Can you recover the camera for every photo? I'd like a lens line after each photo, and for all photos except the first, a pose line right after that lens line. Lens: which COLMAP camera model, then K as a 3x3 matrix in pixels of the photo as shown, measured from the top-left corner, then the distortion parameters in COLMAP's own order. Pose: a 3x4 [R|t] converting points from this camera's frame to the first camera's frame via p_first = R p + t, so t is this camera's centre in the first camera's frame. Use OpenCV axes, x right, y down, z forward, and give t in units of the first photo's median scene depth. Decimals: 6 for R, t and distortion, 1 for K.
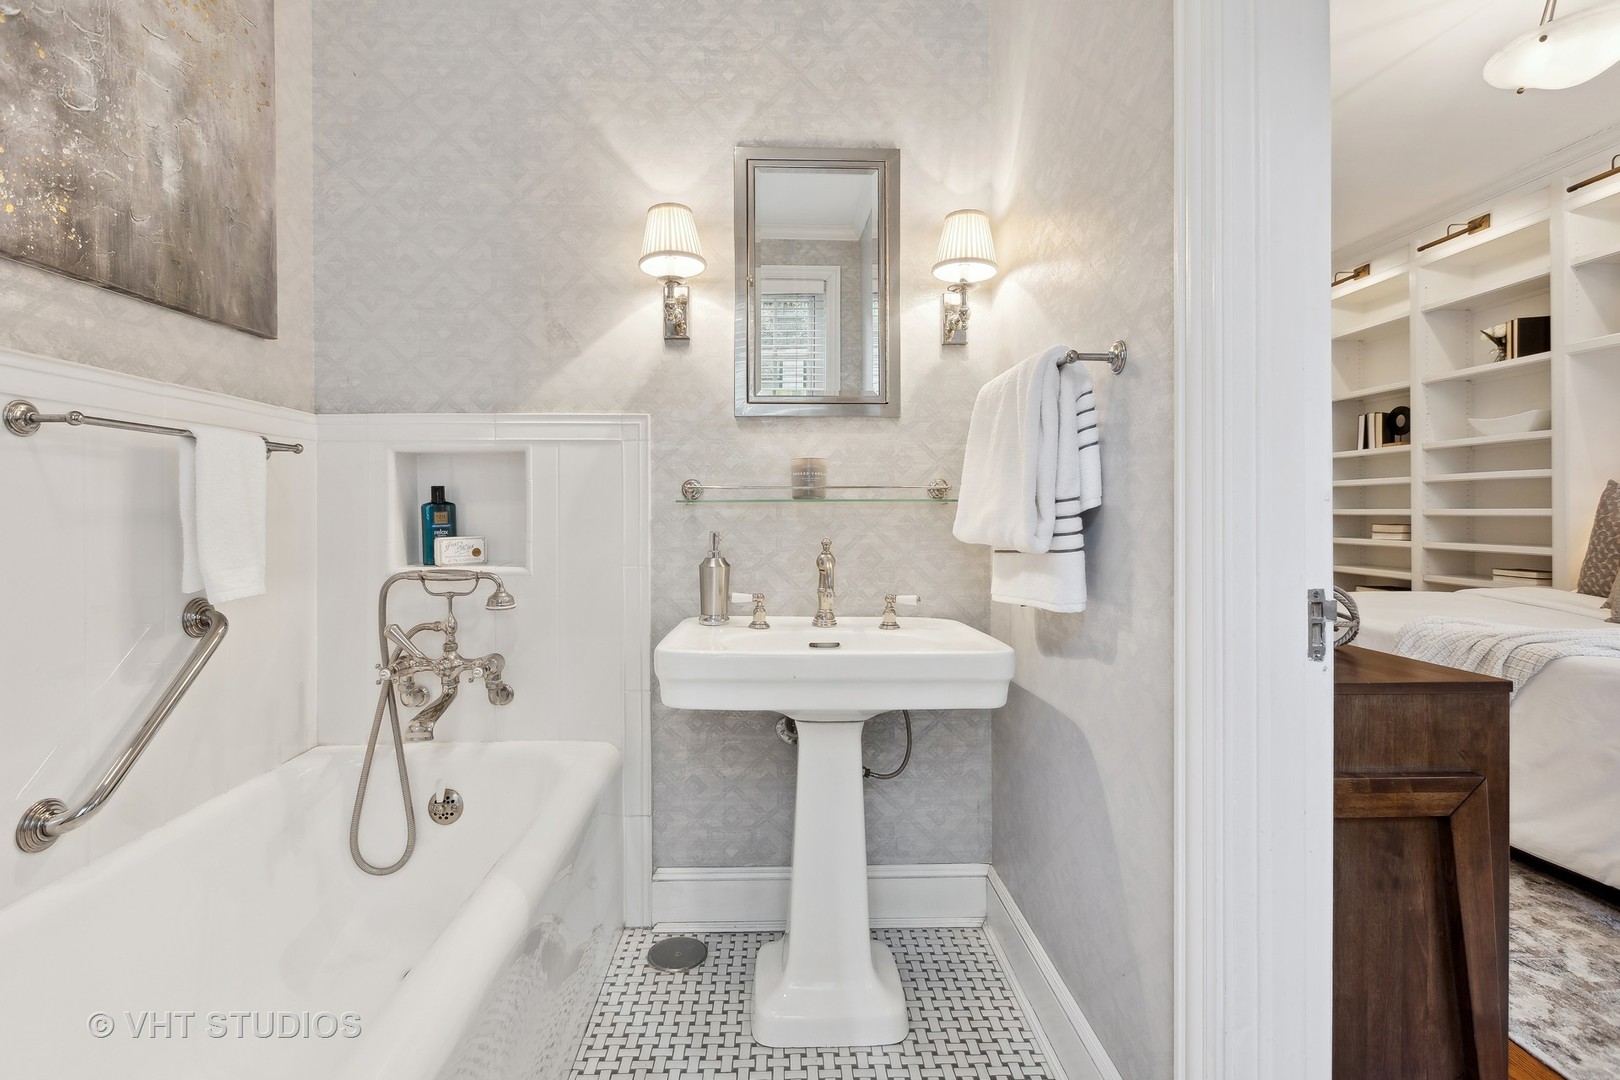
lens RADIAL K [[732.9, 0, 805.4], [0, 732.9, 519.0], [0, 0, 1]] dist [-0.001502, -0.000606]
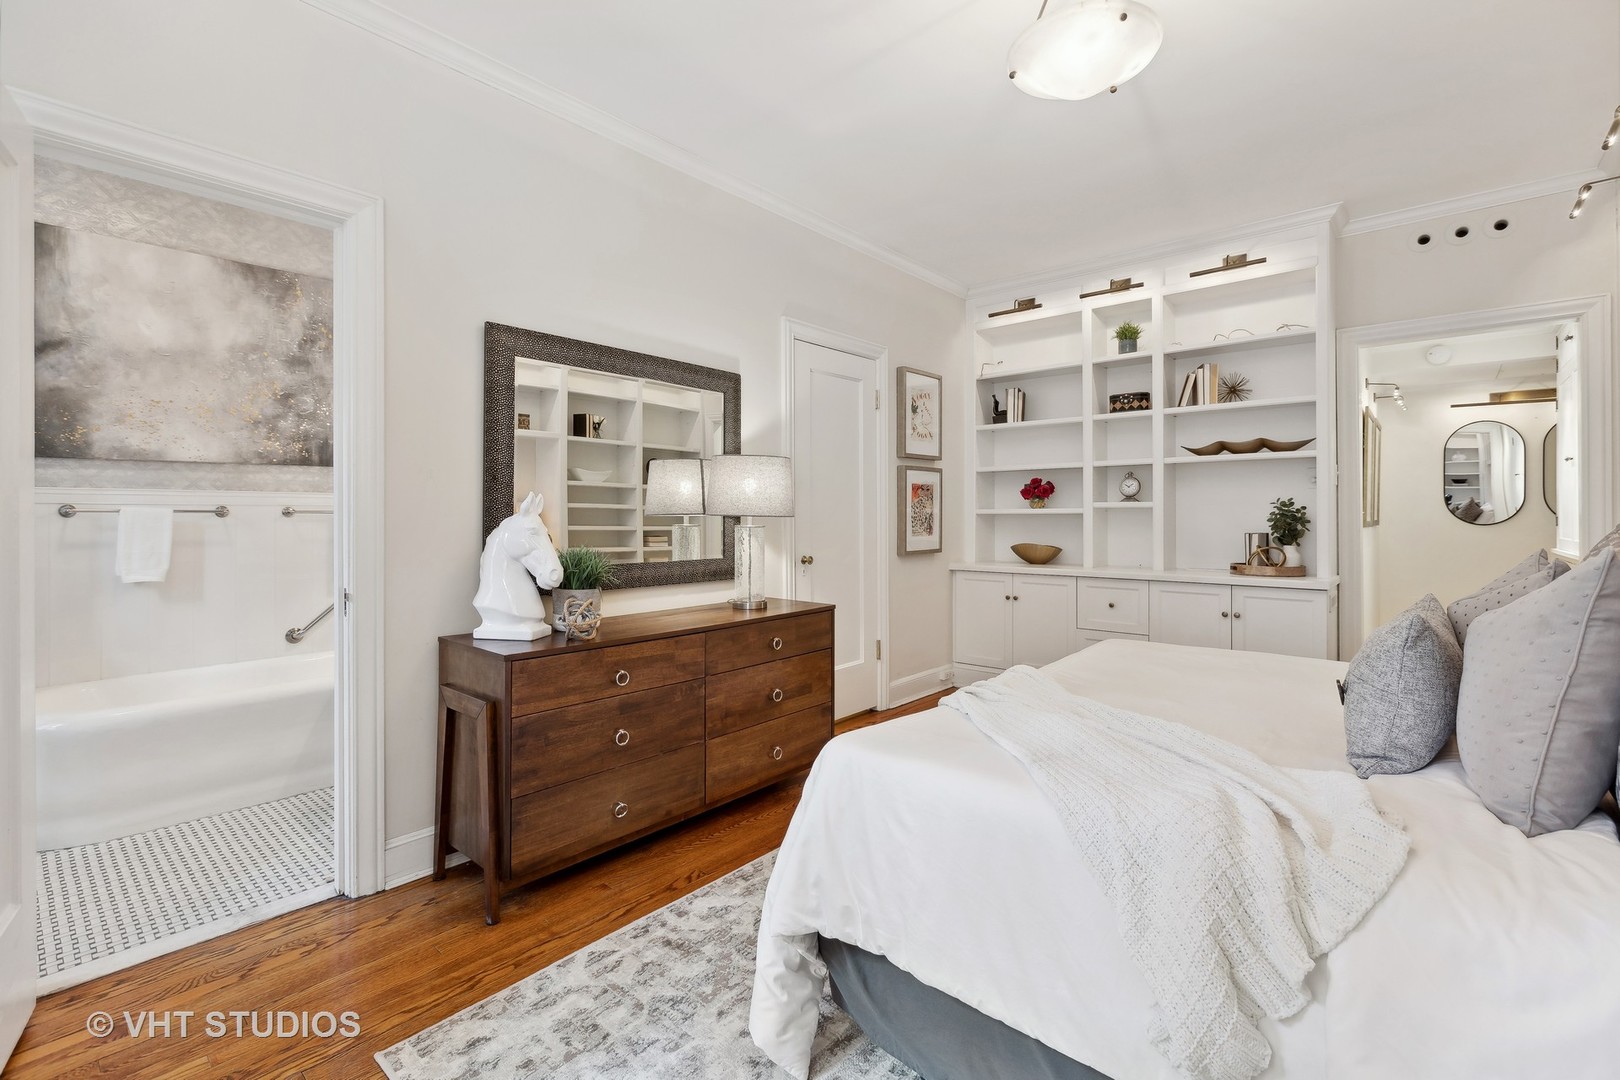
lens RADIAL K [[732.9, 0, 805.4], [0, 732.9, 519.0], [0, 0, 1]] dist [-0.001502, -0.000606]
pose [[0.723654, 0.008016, -0.690117, 2.635759], [-0.008433, 0.999961, 0.002773, -0.123014], [0.690112, 0.003813, 0.723693, 0.191343]]
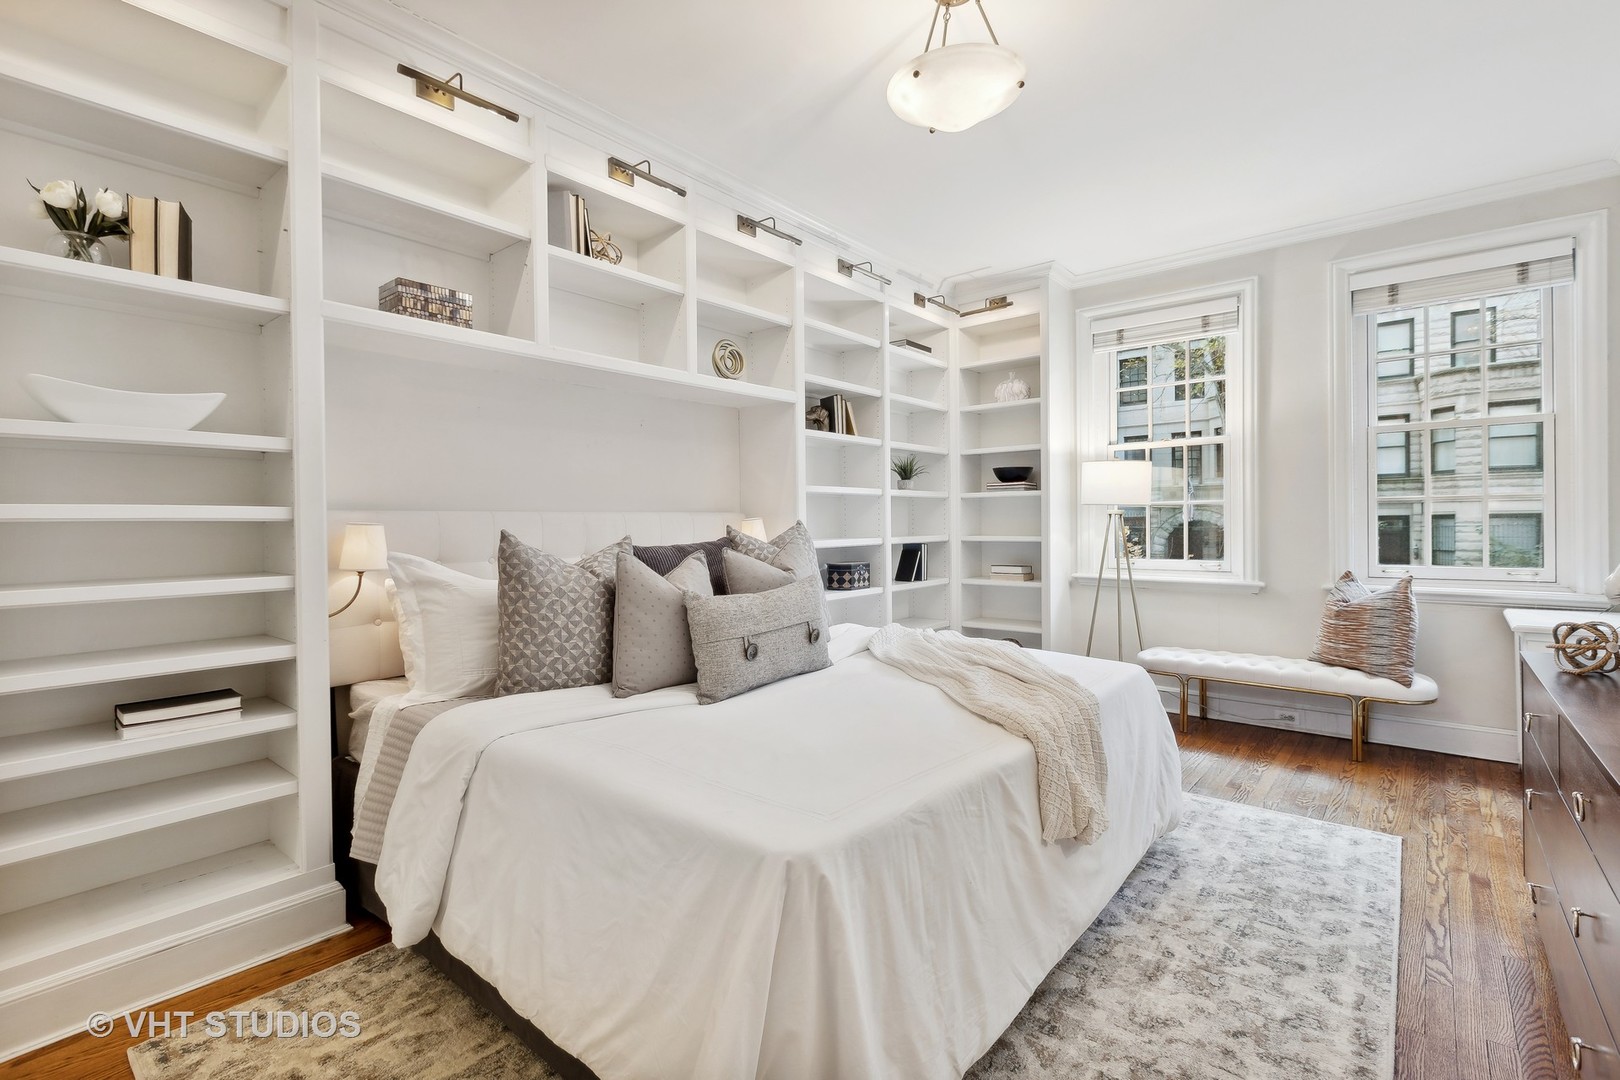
lens RADIAL K [[732.9, 0, 805.4], [0, 732.9, 519.0], [0, 0, 1]] dist [-0.001502, -0.000606]
pose [[-0.737547, 0.012417, 0.675181, 1.000149], [0.022545, 0.999726, 0.006241, -0.160350], [-0.674919, 0.019825, -0.737625, 3.433706]]
